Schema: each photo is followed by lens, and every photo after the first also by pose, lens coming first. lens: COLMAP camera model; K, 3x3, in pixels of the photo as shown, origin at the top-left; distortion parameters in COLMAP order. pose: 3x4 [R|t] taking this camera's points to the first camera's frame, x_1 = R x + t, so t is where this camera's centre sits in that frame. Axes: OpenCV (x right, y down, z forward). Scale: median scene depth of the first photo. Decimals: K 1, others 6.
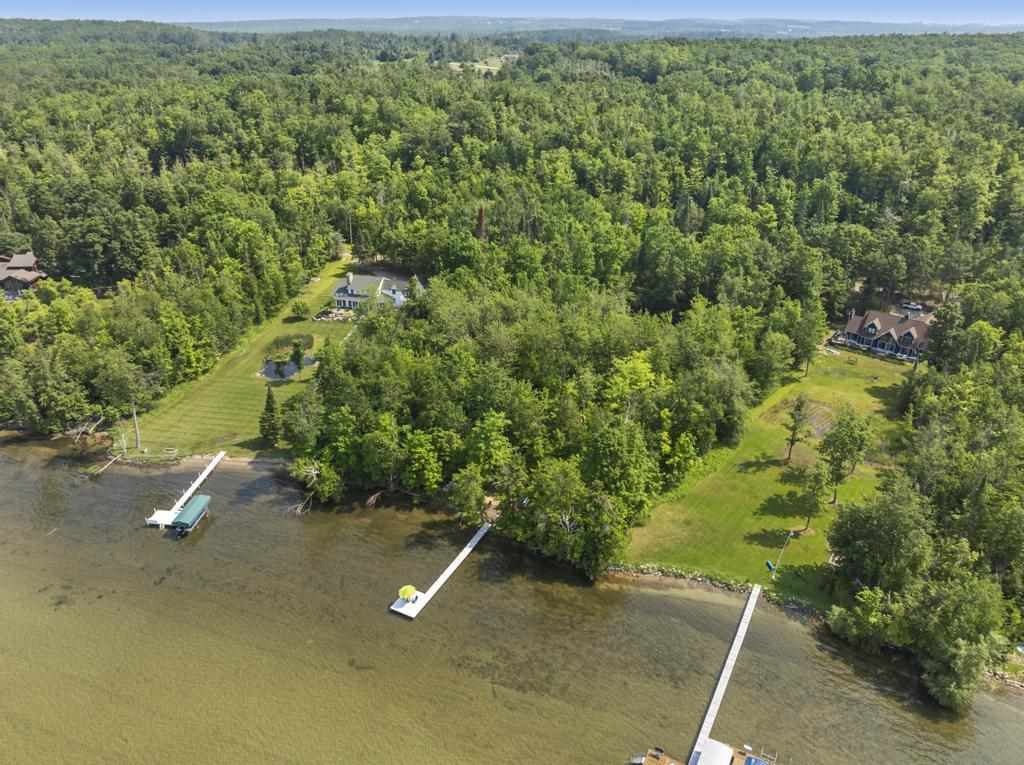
lens RADIAL K [[712.7, 0, 508.9], [0, 712.7, 383.3], [0, 0, 1]] dist [-0.025614, -0.004928]
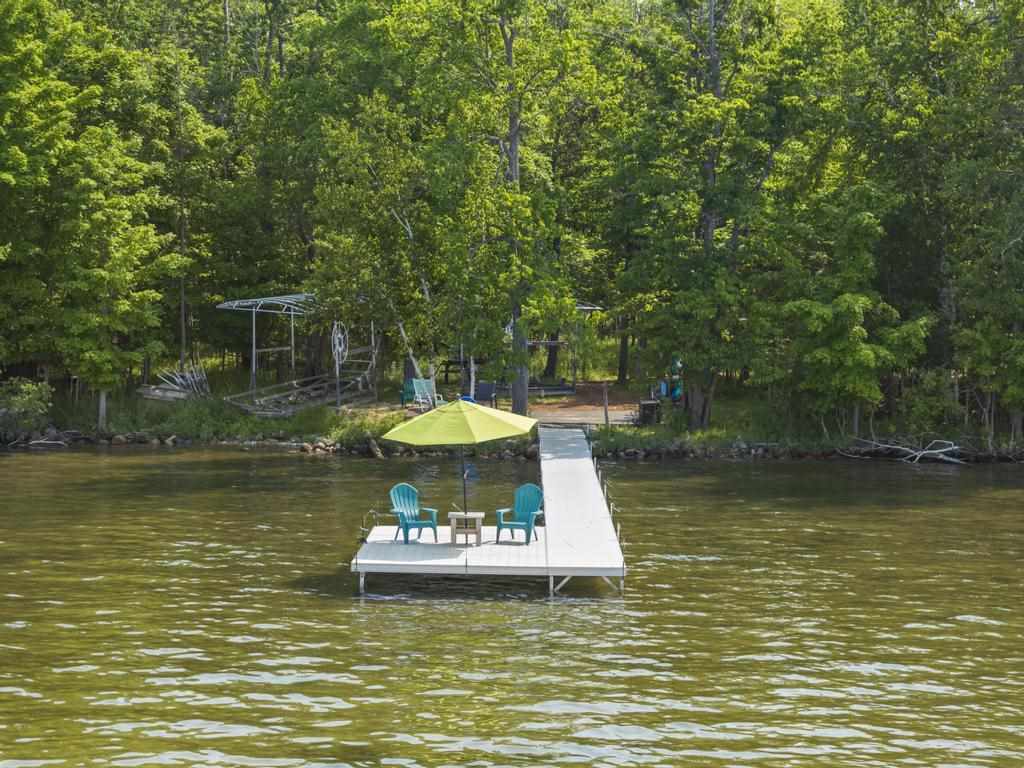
lens RADIAL K [[2066.3, 0, 510.5], [0, 2066.3, 388.0], [0, 0, 1]] dist [-0.019055, 0.000000]
pose [[0.898370, -0.010981, 0.439103, -0.231288], [0.178582, 0.922465, -0.342295, 0.332935], [-0.401298, 0.385923, 0.830676, 0.602782]]
